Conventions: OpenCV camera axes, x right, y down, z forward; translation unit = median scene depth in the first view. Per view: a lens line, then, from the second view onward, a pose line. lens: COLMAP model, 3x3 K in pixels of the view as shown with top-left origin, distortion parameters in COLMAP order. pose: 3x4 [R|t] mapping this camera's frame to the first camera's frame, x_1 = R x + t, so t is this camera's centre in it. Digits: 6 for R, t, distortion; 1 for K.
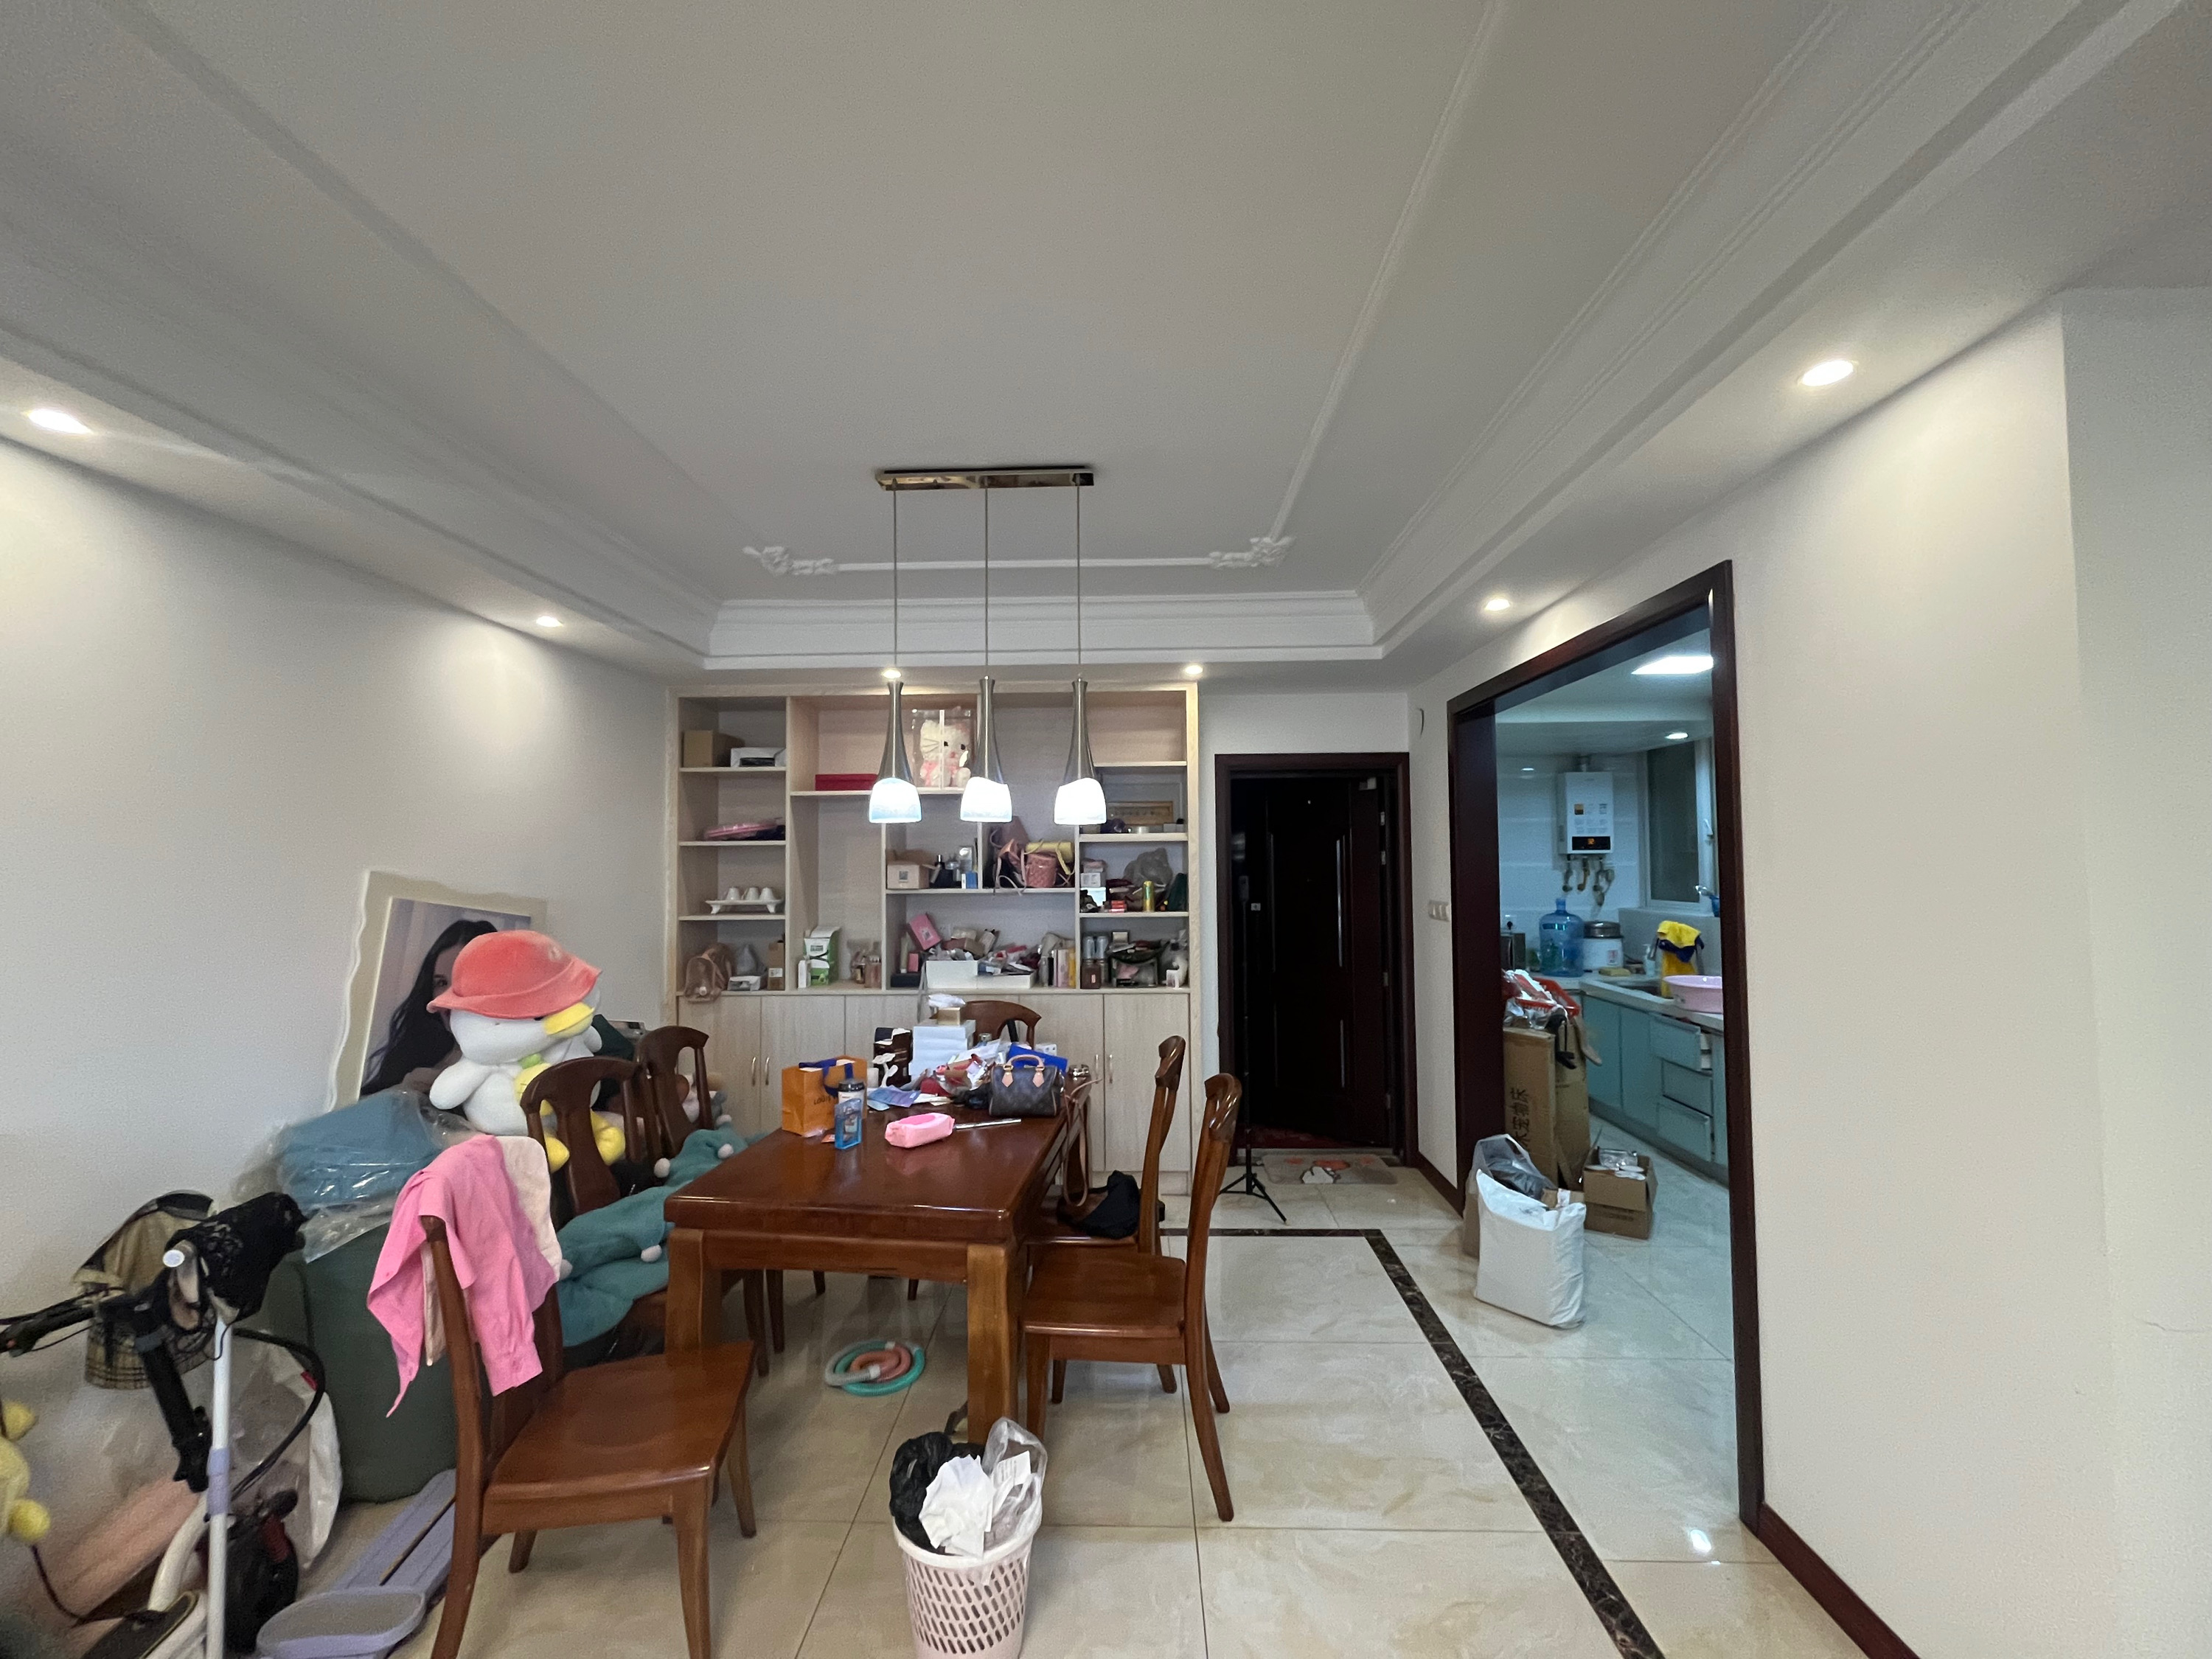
lens RADIAL K [[888.9, 0, 1106.0], [0, 888.9, 829.5], [0, 0, 1]] dist [-0.005628, 0.000072]
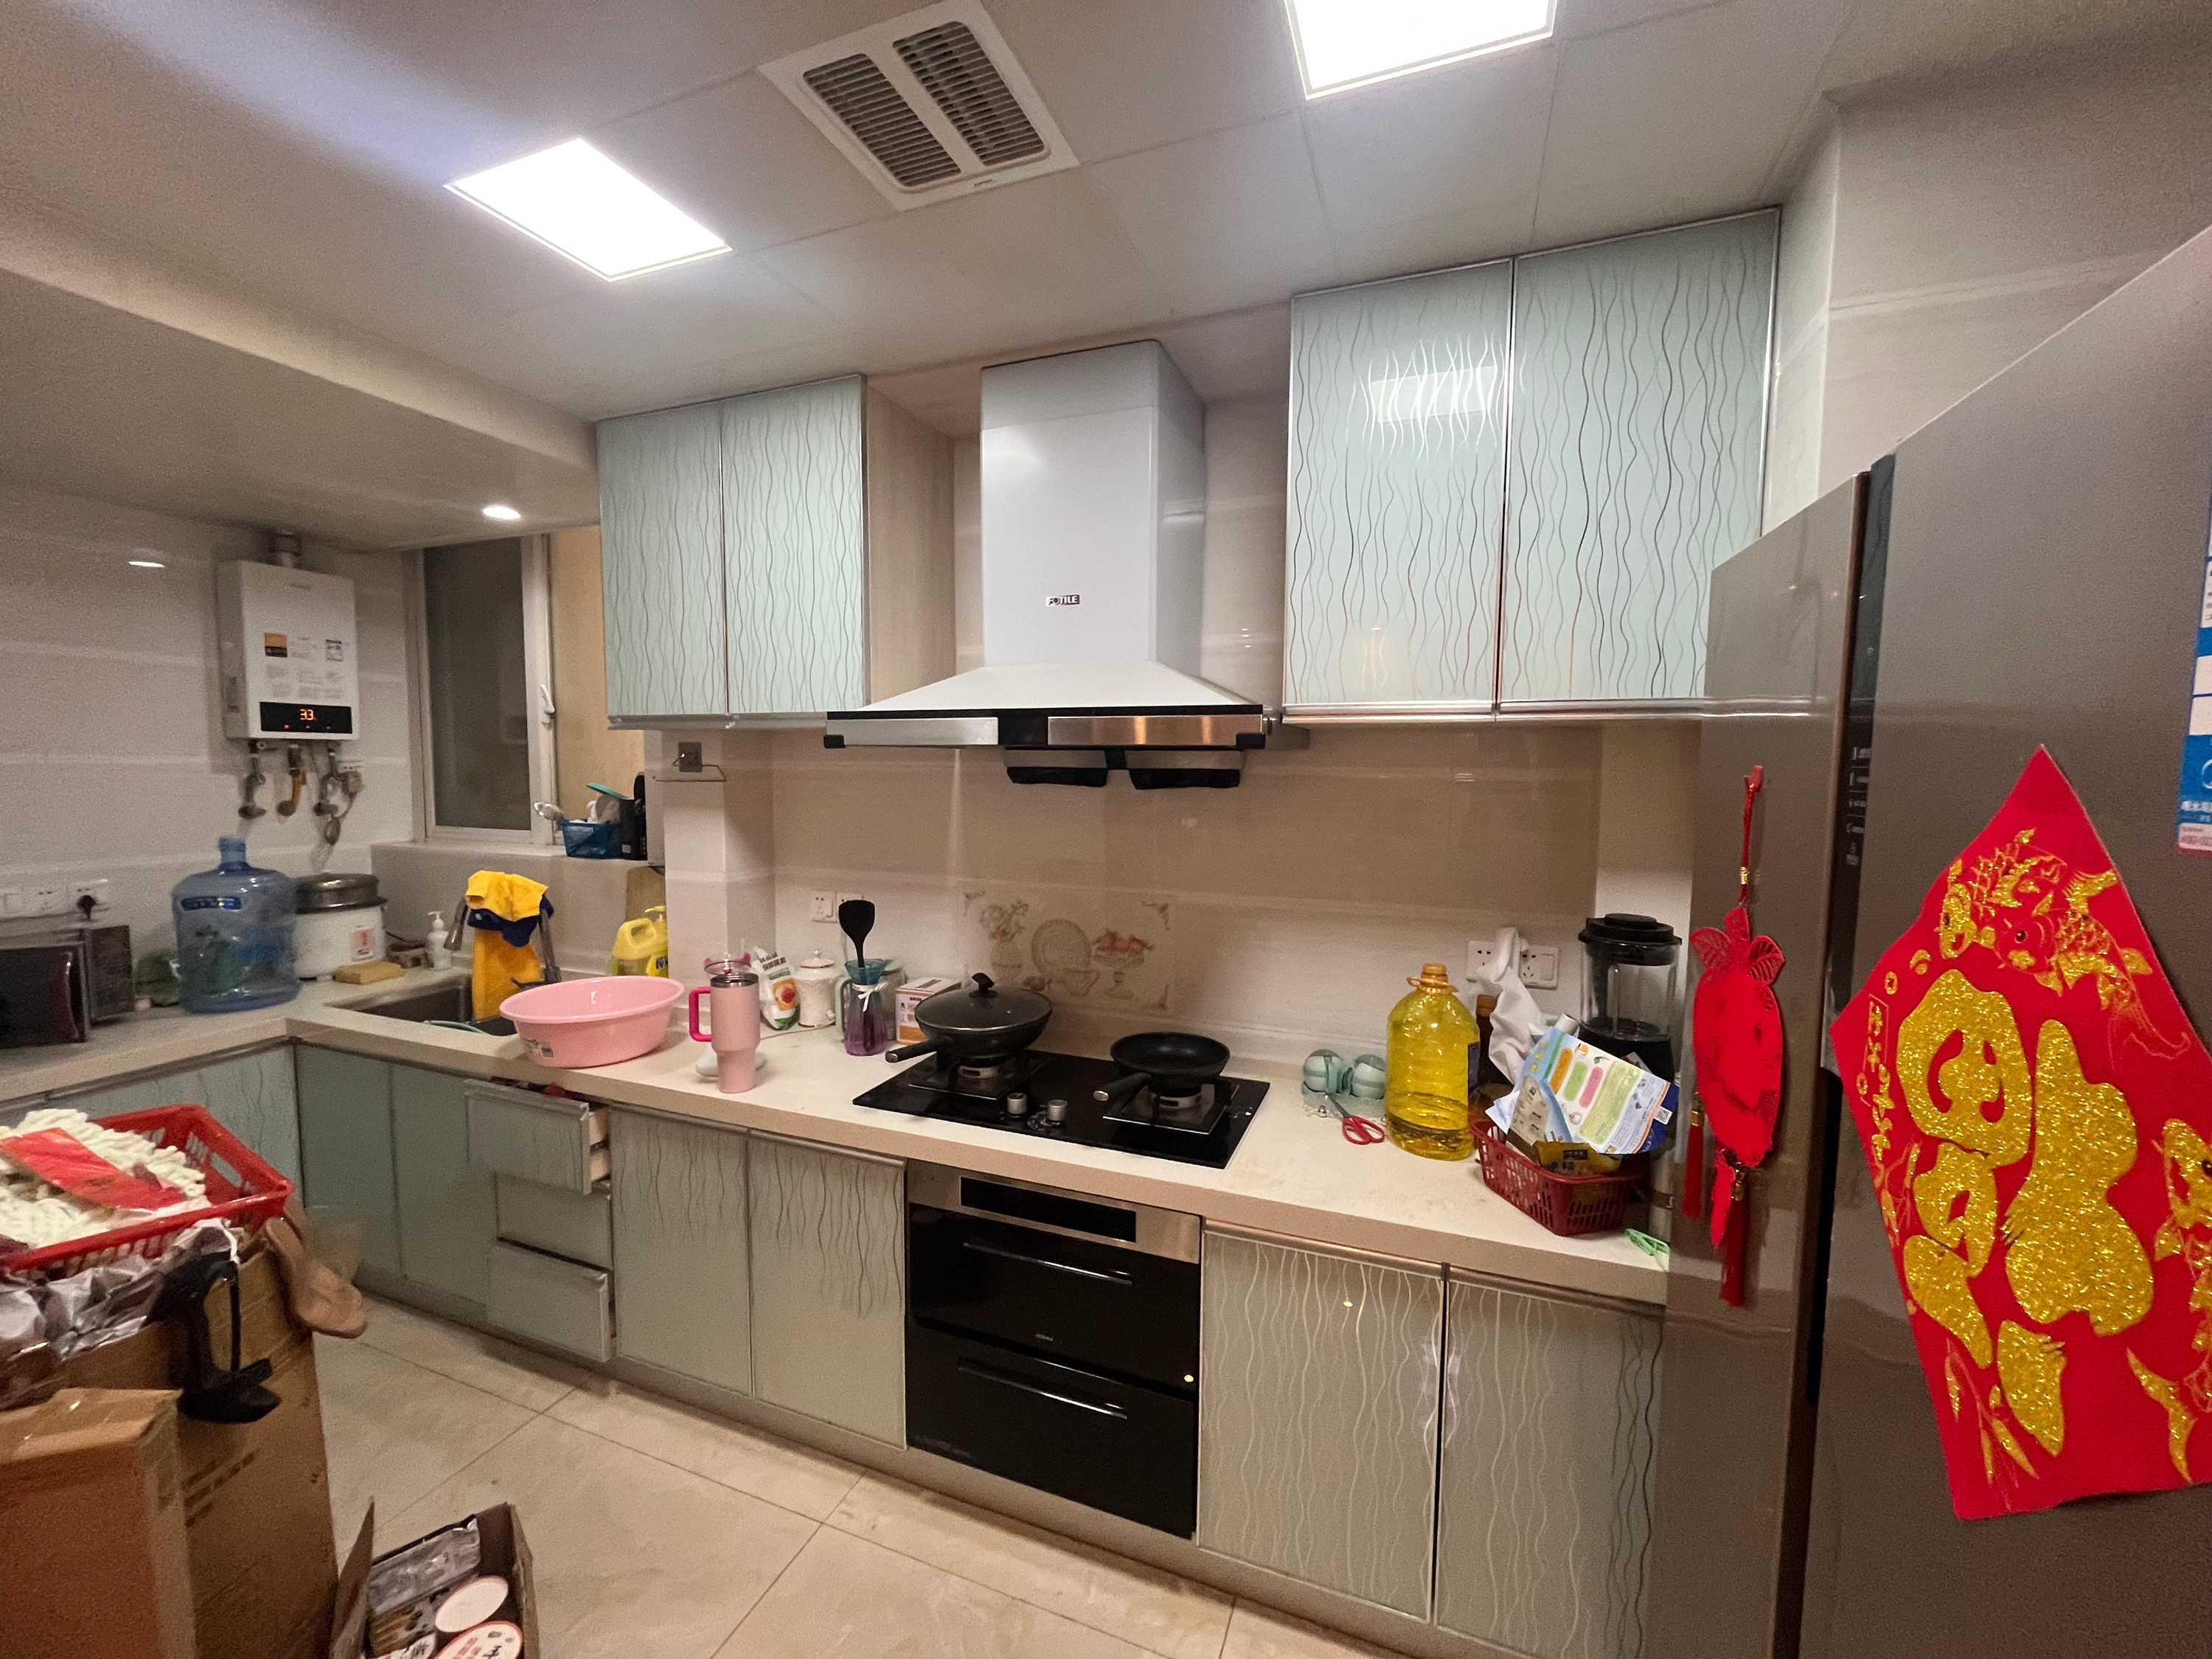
lens RADIAL K [[888.9, 0, 1106.0], [0, 888.9, 829.5], [0, 0, 1]] dist [-0.005628, 0.000072]
pose [[0.329096, -0.059923, 0.942393, 0.233263], [-0.045545, 0.995816, 0.079225, 0.018153], [-0.943197, -0.068994, 0.324990, 0.431668]]
